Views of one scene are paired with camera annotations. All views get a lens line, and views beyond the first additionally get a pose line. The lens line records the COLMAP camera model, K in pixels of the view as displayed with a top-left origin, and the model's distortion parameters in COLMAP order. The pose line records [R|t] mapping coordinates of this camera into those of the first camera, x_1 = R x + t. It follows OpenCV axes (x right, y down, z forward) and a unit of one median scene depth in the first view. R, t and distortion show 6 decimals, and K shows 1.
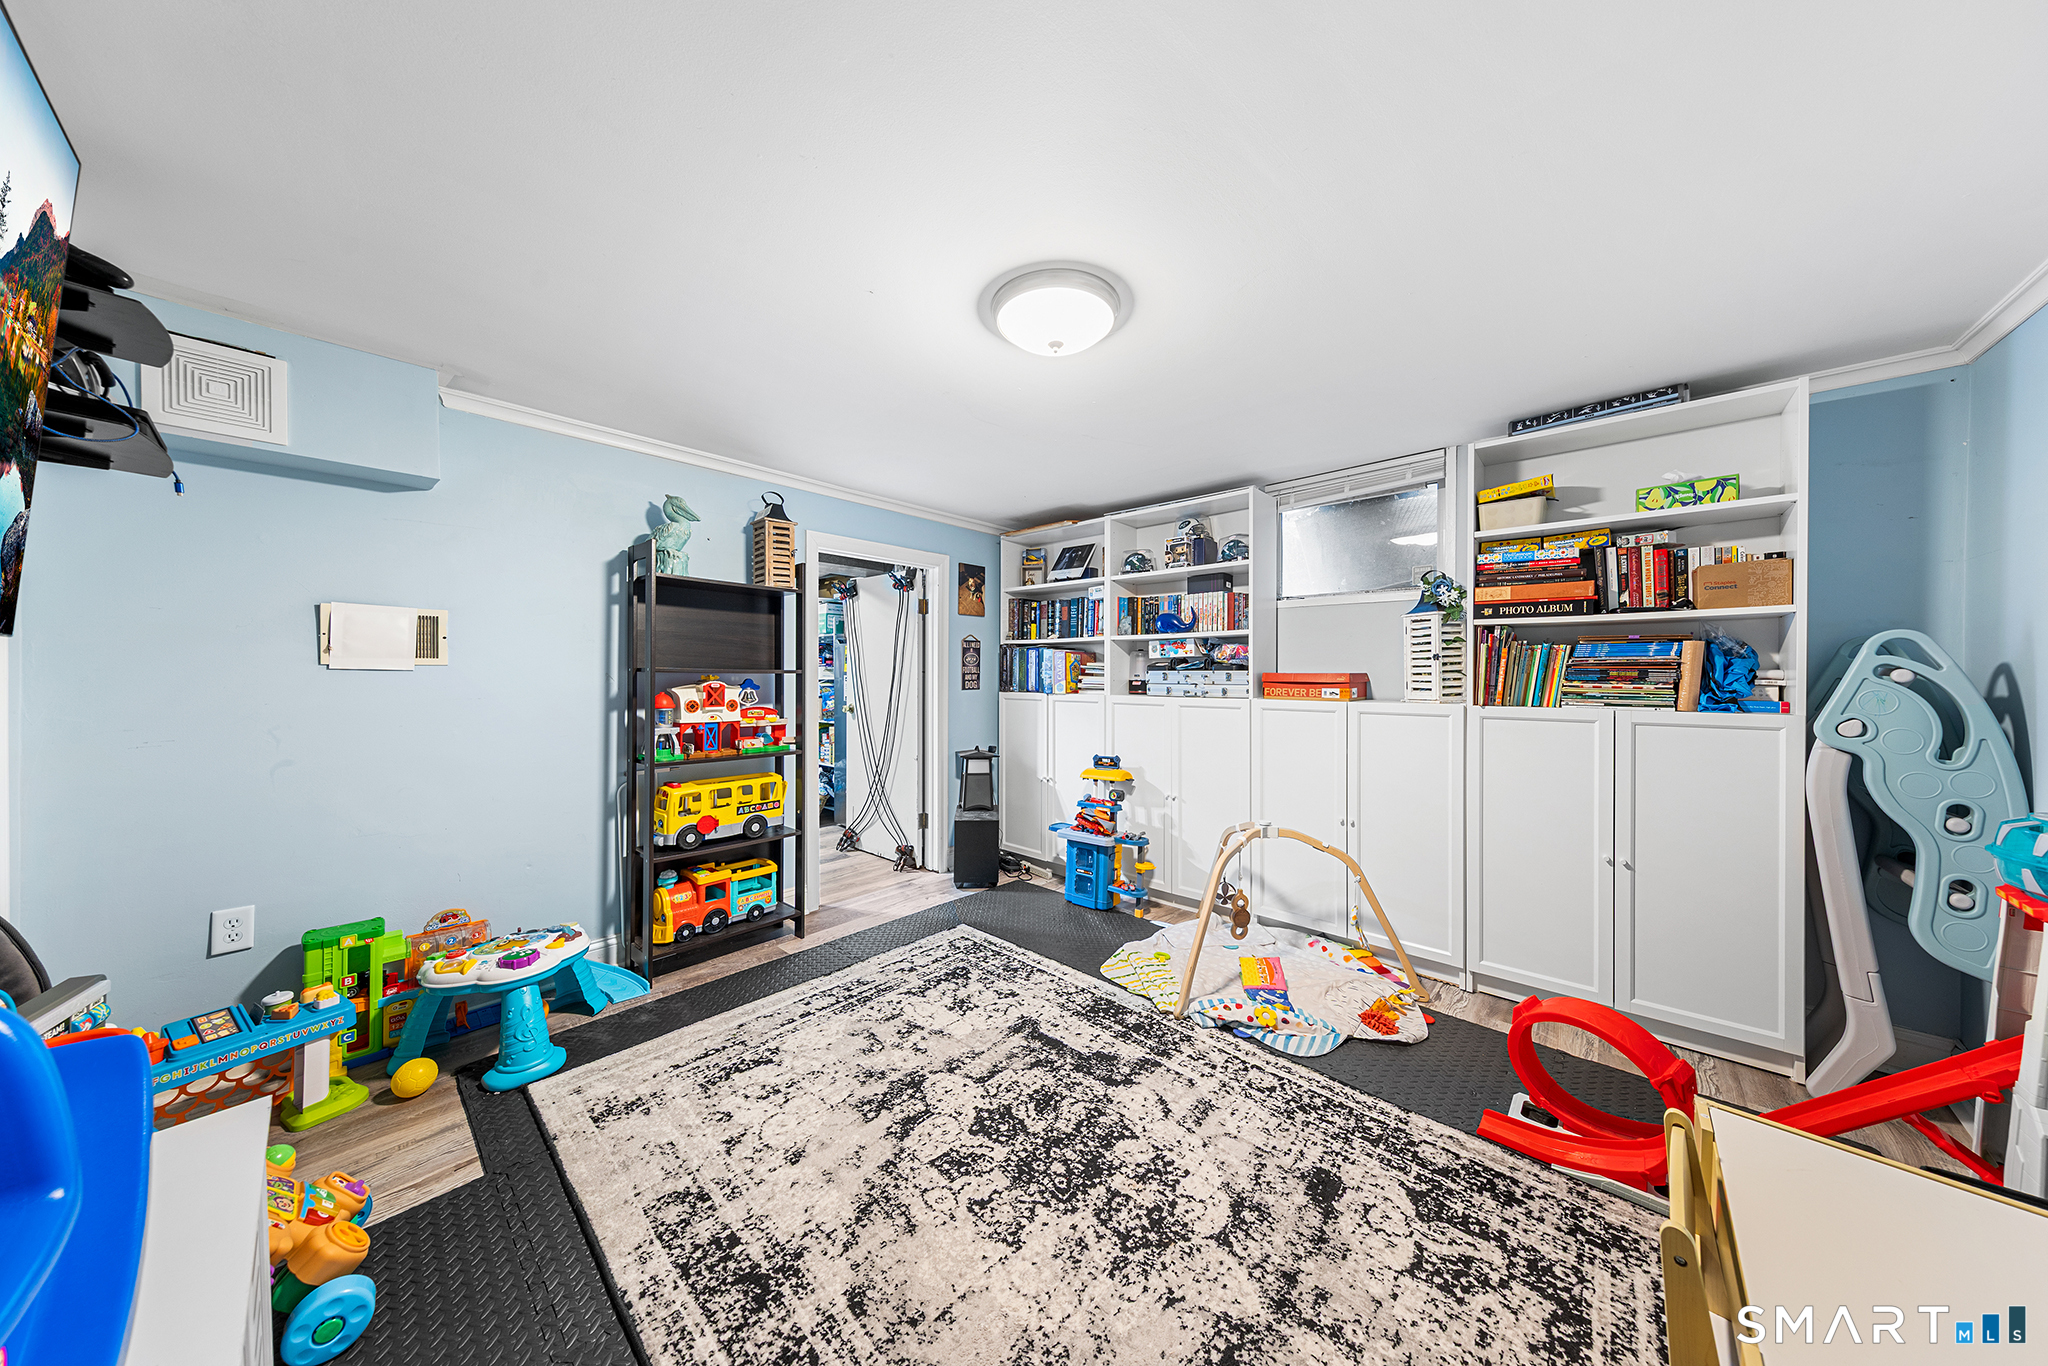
lens RADIAL K [[650.0, 0, 1022.5], [0, 650.0, 671.0], [0, 0, 1]] dist [0.011533, -0.000206]
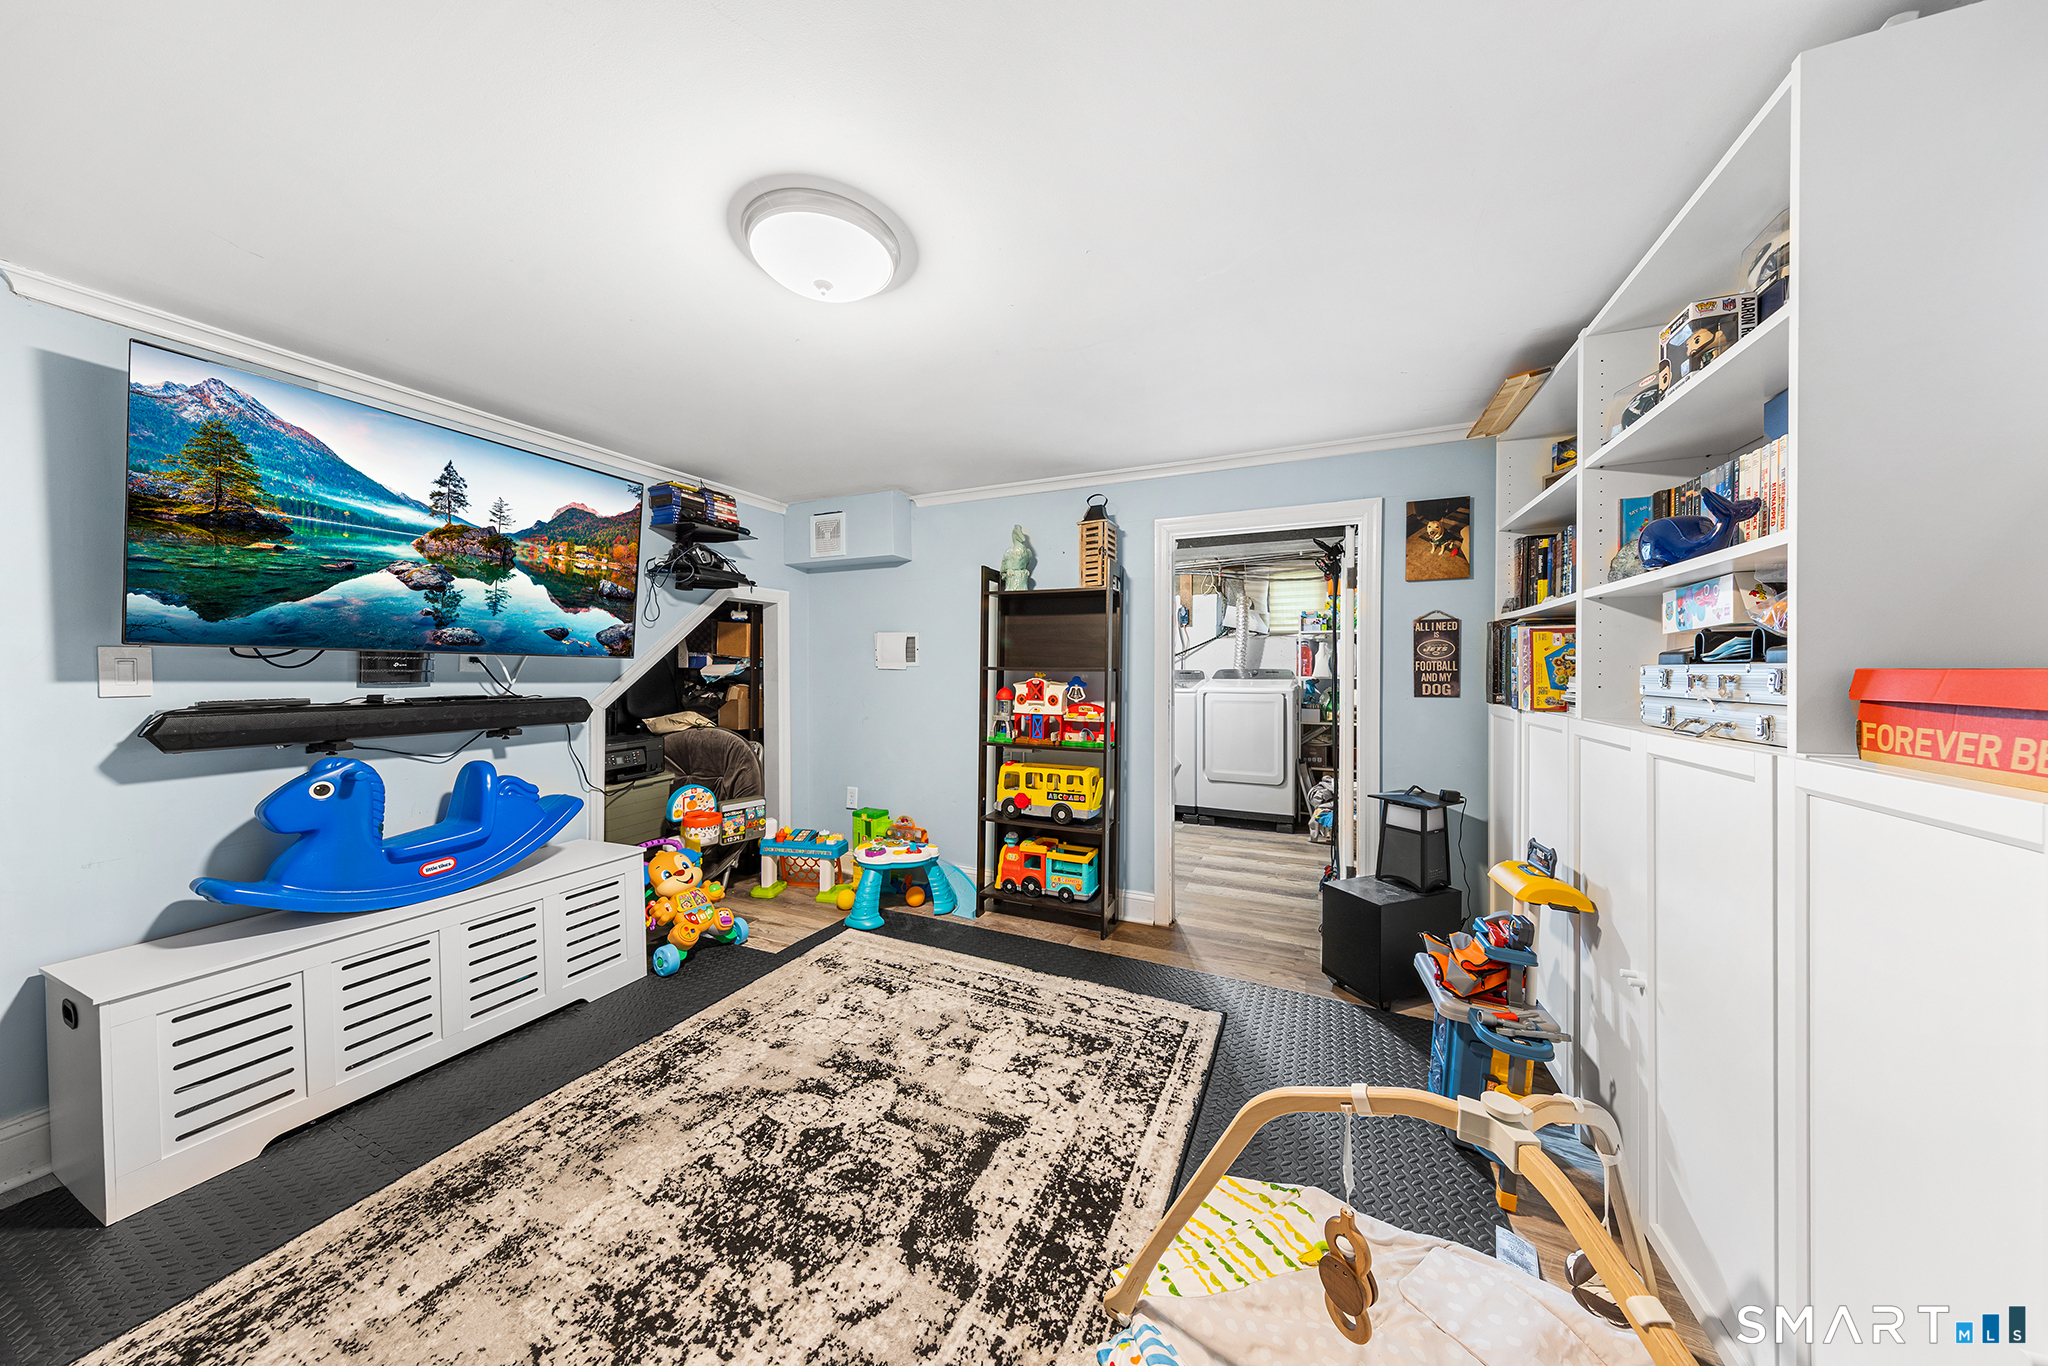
lens RADIAL K [[650.0, 0, 1022.5], [0, 650.0, 671.0], [0, 0, 1]] dist [0.011533, -0.000206]
pose [[0.299459, 0.004021, -0.954101, 0.785252], [0.004588, 0.999973, 0.005654, -0.004369], [0.954098, -0.006070, 0.299433, 0.819943]]
